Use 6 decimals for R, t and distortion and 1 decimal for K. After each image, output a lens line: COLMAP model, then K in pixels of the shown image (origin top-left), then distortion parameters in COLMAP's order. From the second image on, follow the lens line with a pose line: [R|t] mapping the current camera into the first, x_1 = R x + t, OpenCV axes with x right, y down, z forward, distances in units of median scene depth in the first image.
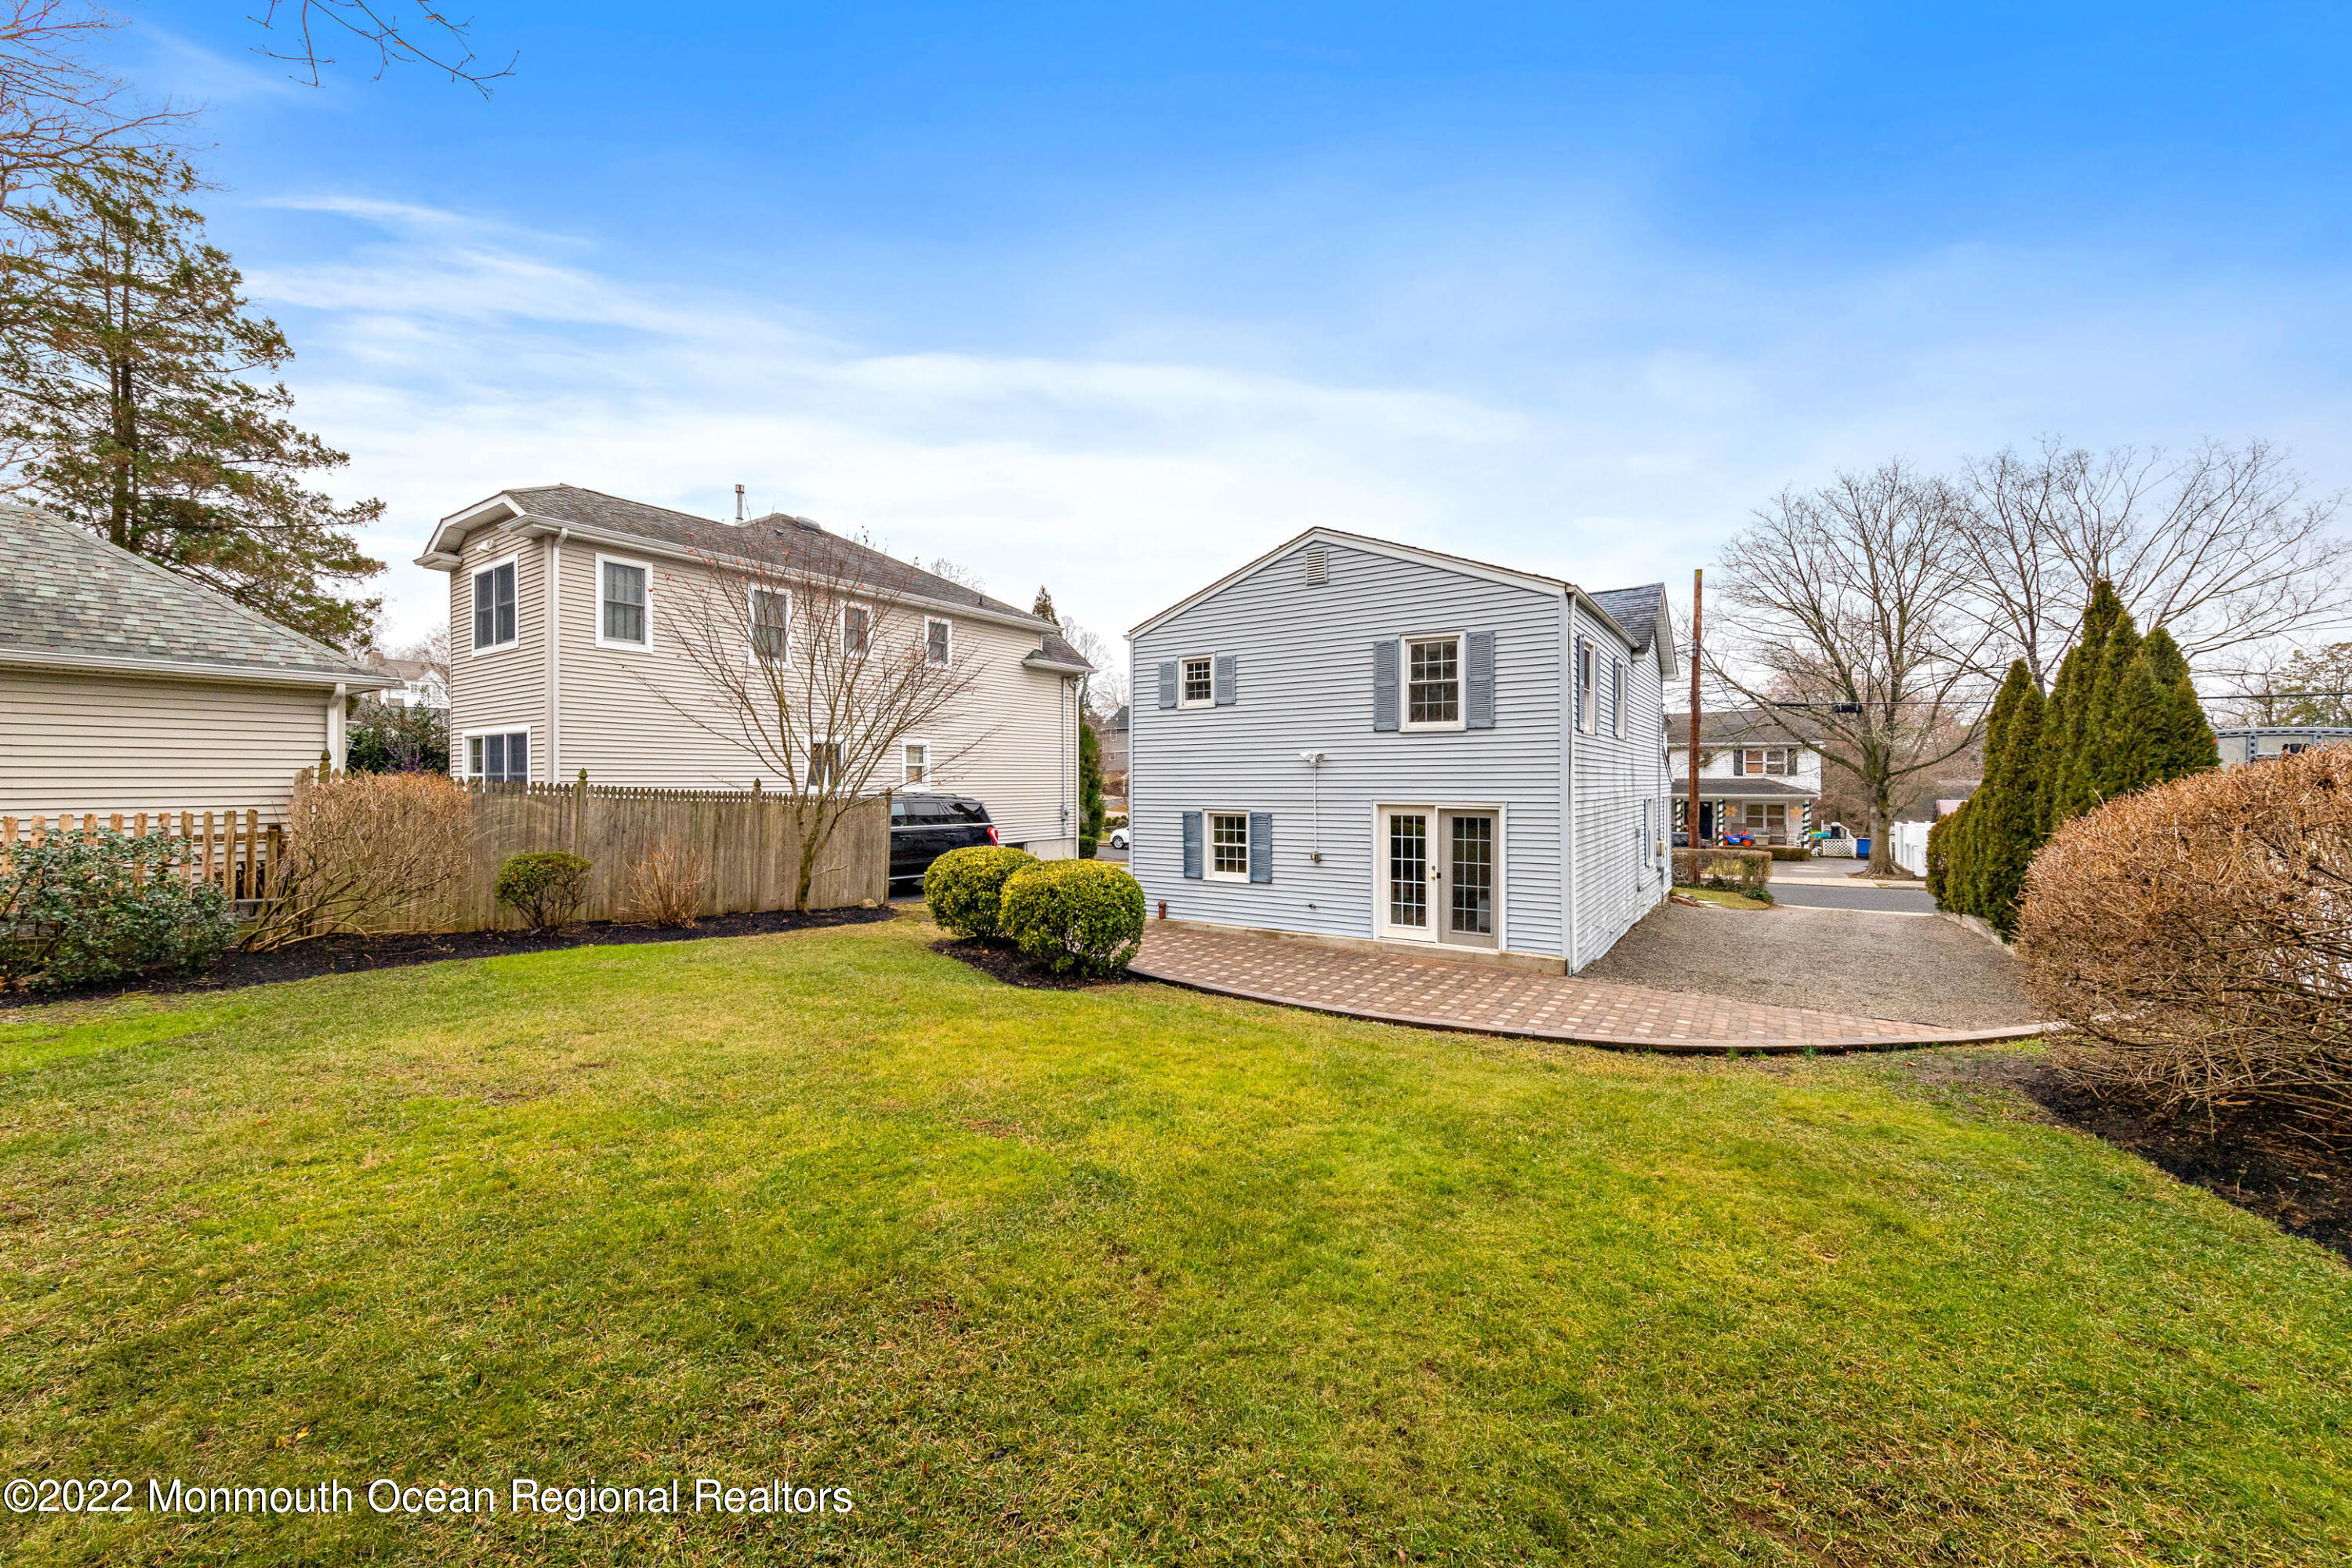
lens RADIAL K [[939.2, 0, 1155.5], [0, 939.2, 785.8], [0, 0, 1]] dist [0.003425, 0.000100]
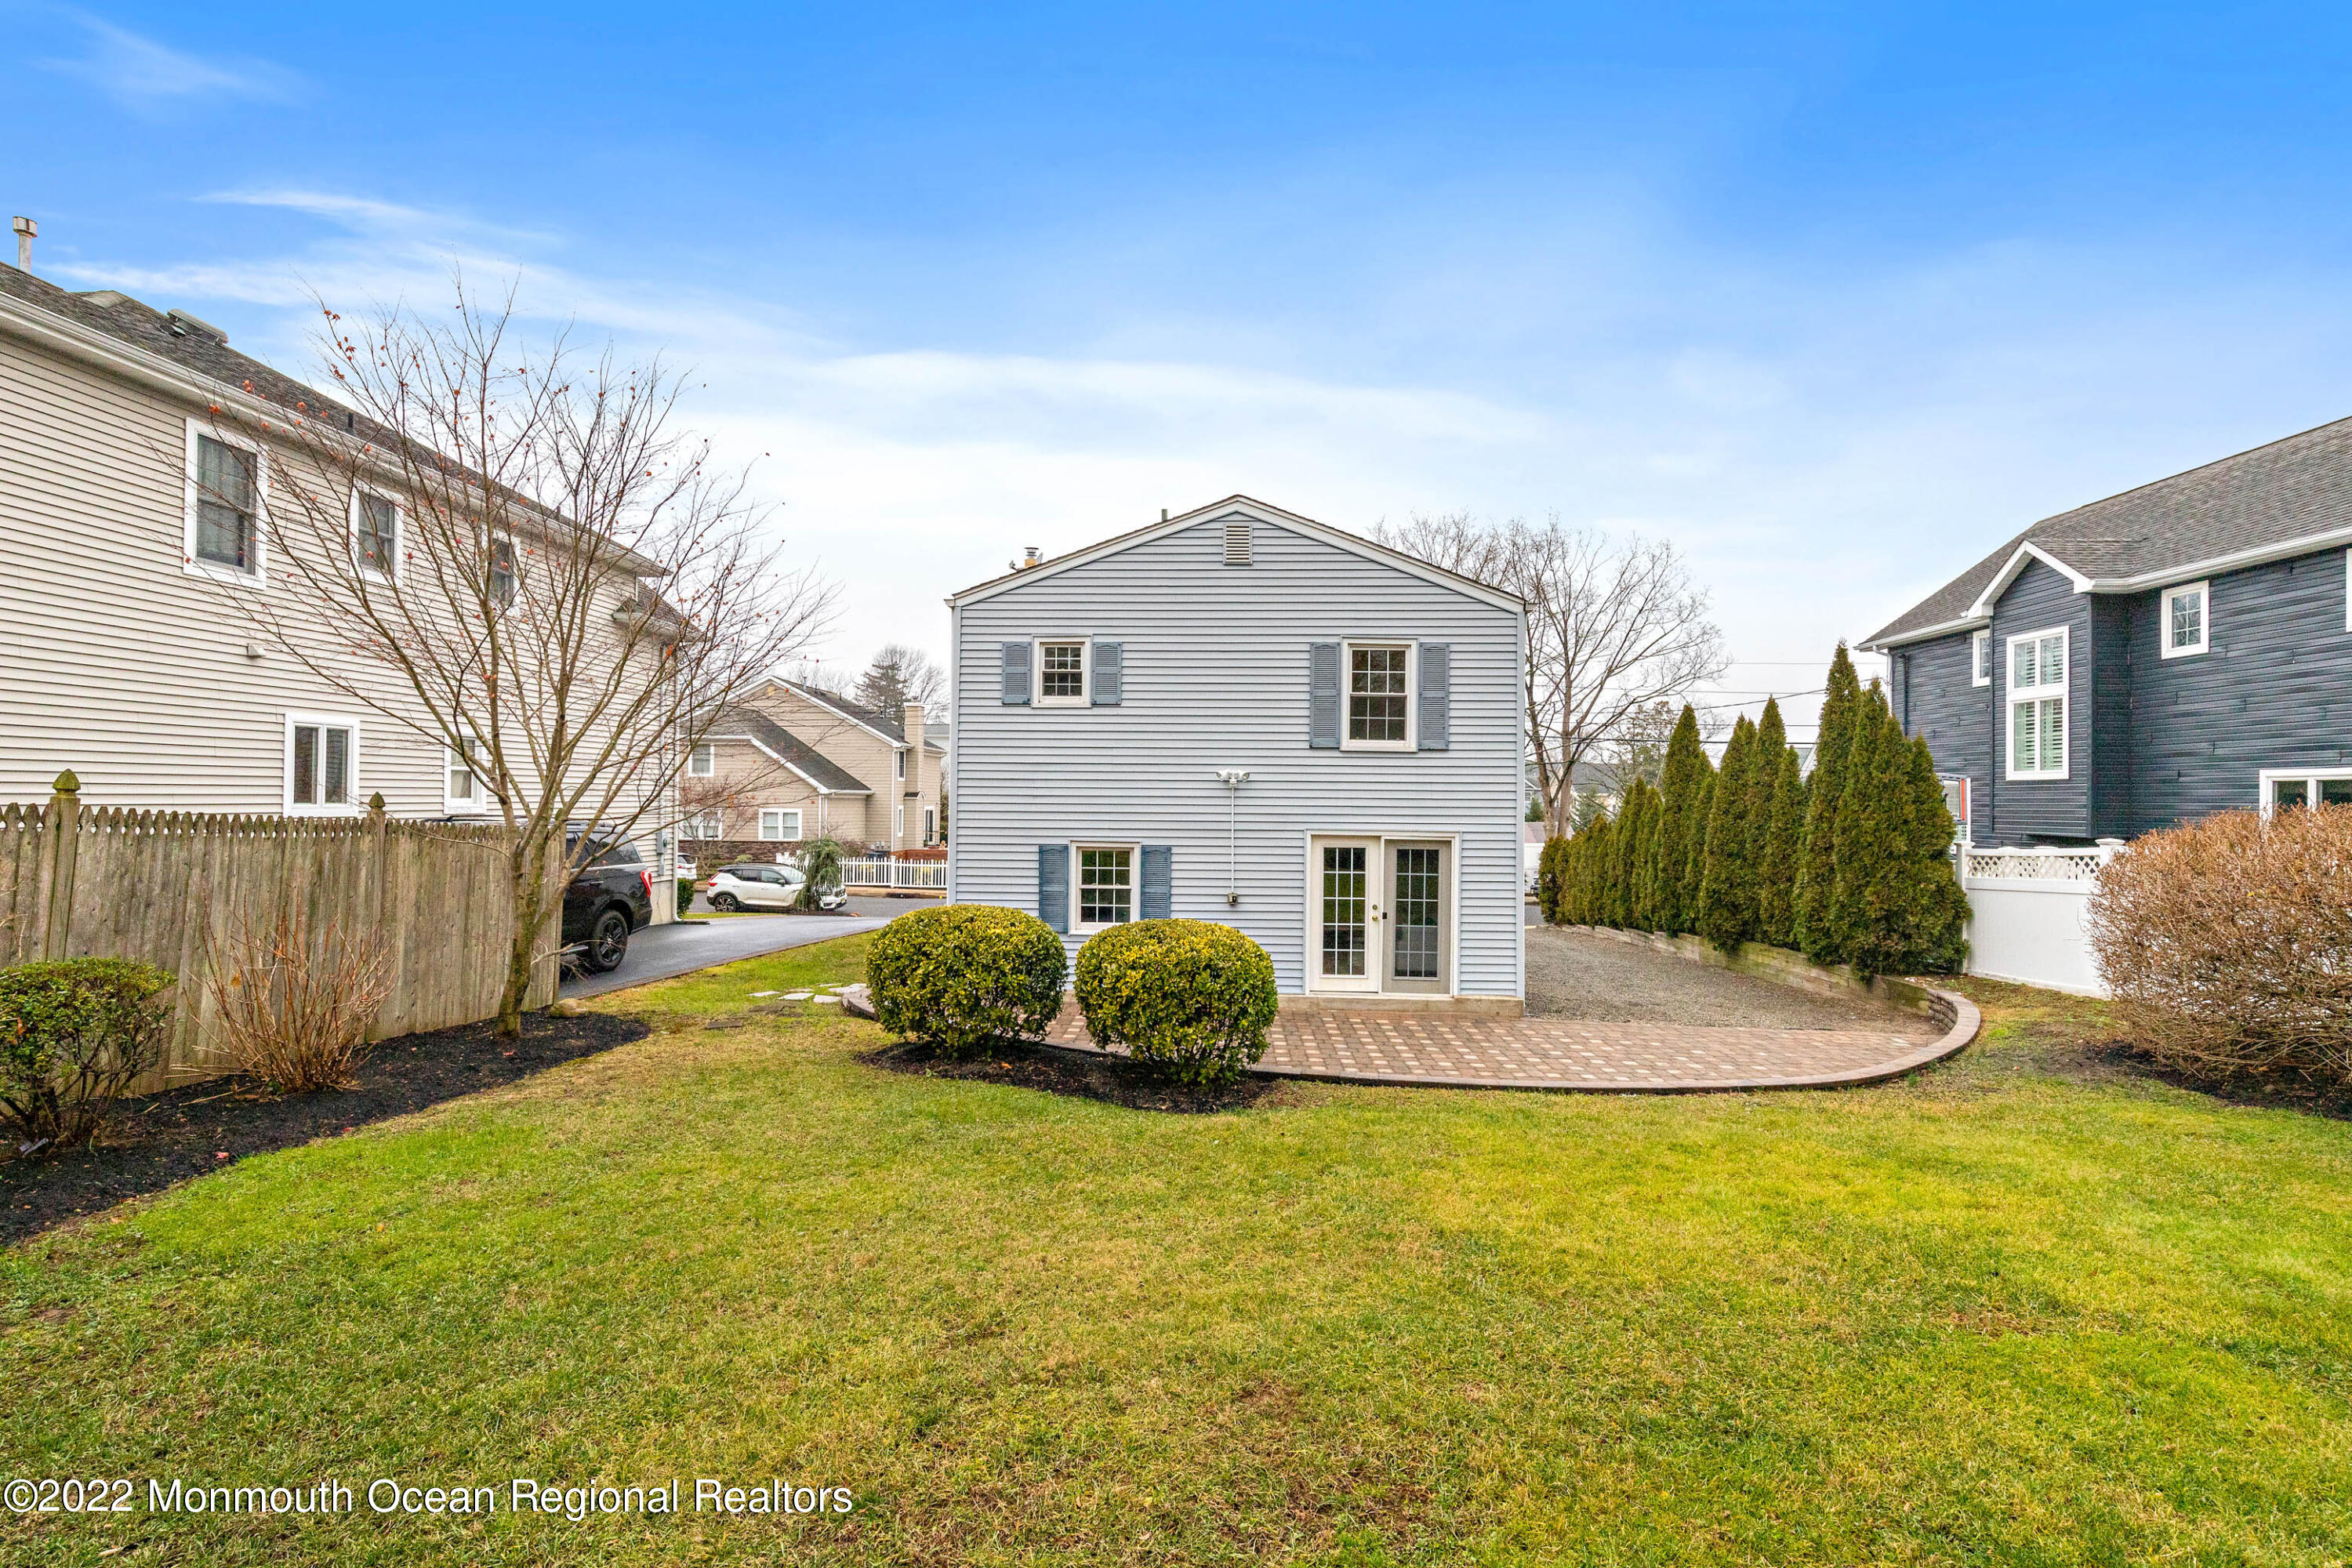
lens RADIAL K [[1109.7, 0, 1167.7], [0, 1109.7, 789.1], [0, 0, 1]] dist [0.002342, 0.000535]
pose [[0.834558, 0.015619, 0.550698, -0.428112], [-0.010028, 0.999863, -0.013162, -0.006797], [-0.550828, 0.005462, 0.834601, 0.239056]]
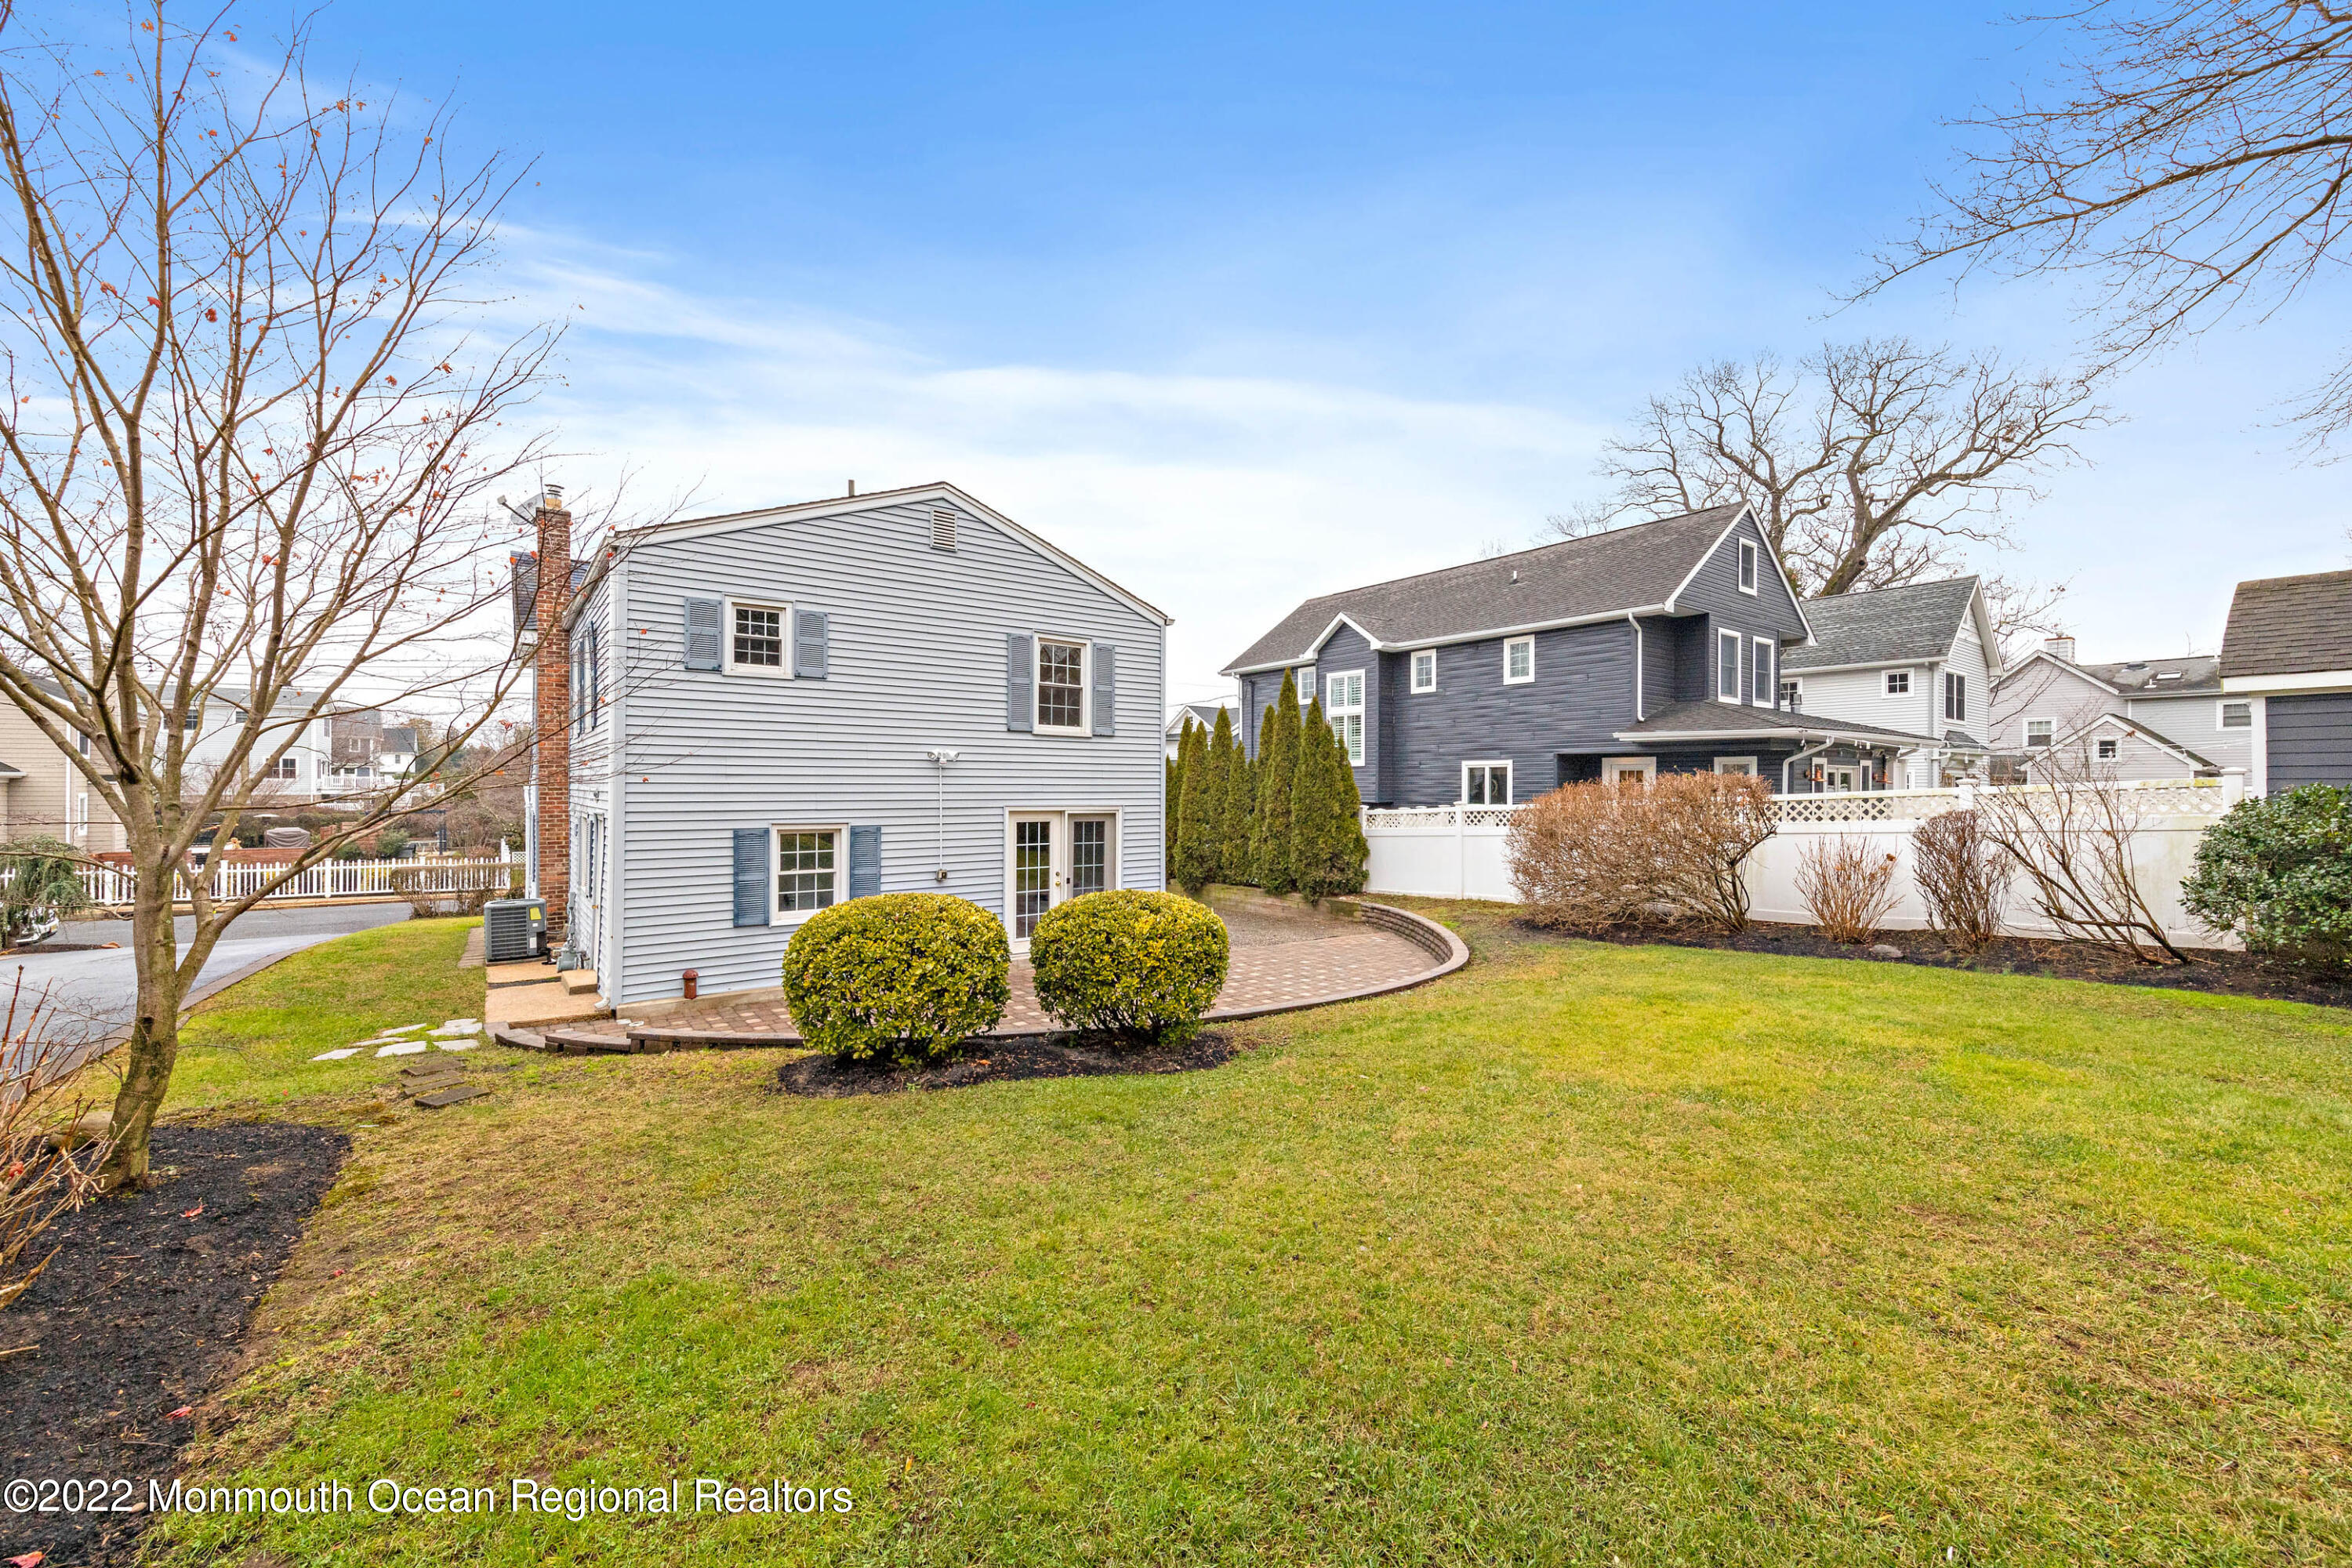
lens RADIAL K [[939.2, 0, 1208.7], [0, 939.2, 789.4], [0, 0, 1]] dist [0.003425, 0.000100]
pose [[0.270306, 0.000938, 0.962774, -0.601680], [-0.001334, 0.999999, -0.000599, -0.000828], [-0.962774, -0.001122, 0.270307, 0.569908]]
